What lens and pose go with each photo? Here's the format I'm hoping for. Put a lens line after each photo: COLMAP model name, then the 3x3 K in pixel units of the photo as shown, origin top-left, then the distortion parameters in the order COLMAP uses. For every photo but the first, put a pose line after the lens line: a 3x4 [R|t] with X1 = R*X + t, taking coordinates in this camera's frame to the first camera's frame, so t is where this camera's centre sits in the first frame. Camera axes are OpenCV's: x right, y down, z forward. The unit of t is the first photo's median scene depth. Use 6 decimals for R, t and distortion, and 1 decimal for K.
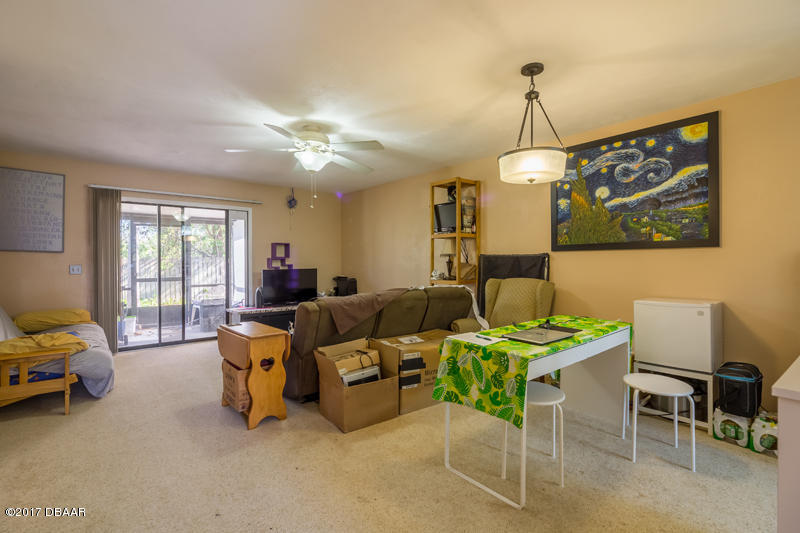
lens RADIAL K [[376.4, 0, 400.6], [0, 376.4, 264.1], [0, 0, 1]] dist [-0.005985, -0.000945]
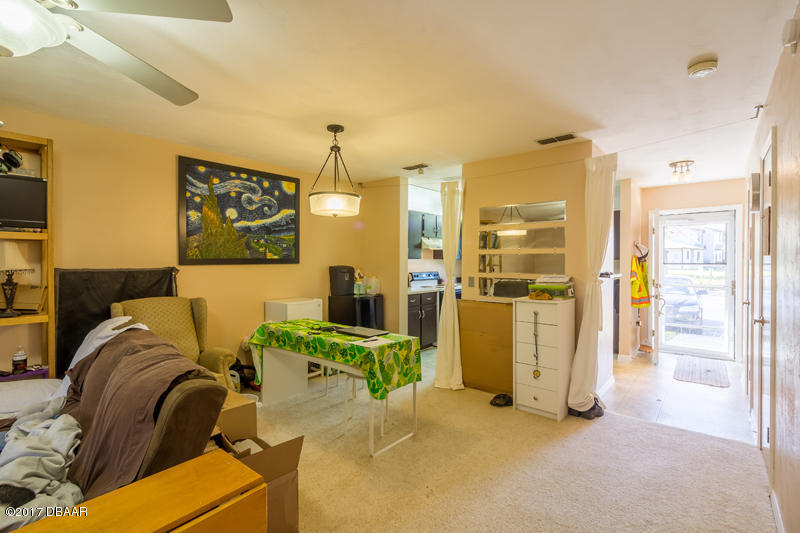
lens RADIAL K [[376.4, 0, 399.8], [0, 376.4, 265.1], [0, 0, 1]] dist [-0.005985, -0.000945]
pose [[-0.181040, -0.011457, 0.983409, -0.688487], [0.004454, 0.999912, 0.012470, -0.049984], [-0.983466, 0.006638, -0.180973, 0.739324]]
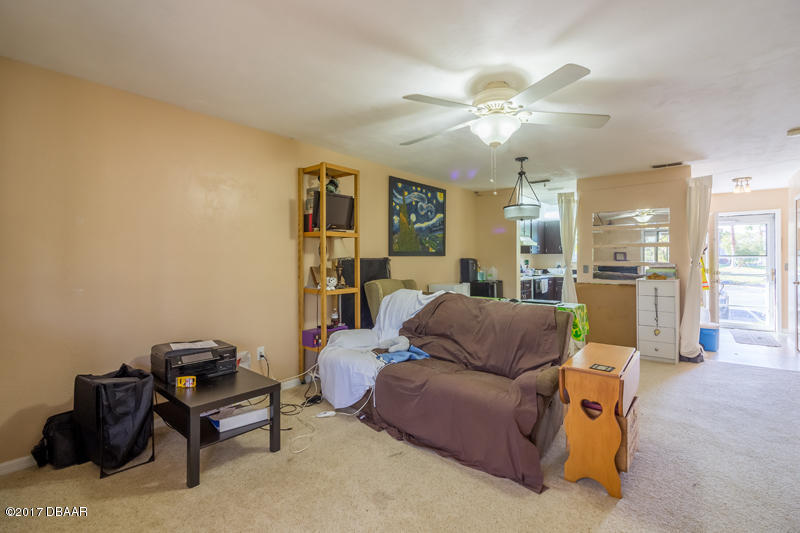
lens RADIAL K [[376.4, 0, 400.6], [0, 376.4, 260.8], [0, 0, 1]] dist [-0.005985, -0.000945]
pose [[-0.191901, -0.005213, 0.981400, -0.960957], [0.006673, 0.999956, 0.006617, -0.030161], [-0.981392, 0.007819, -0.191858, 1.392998]]
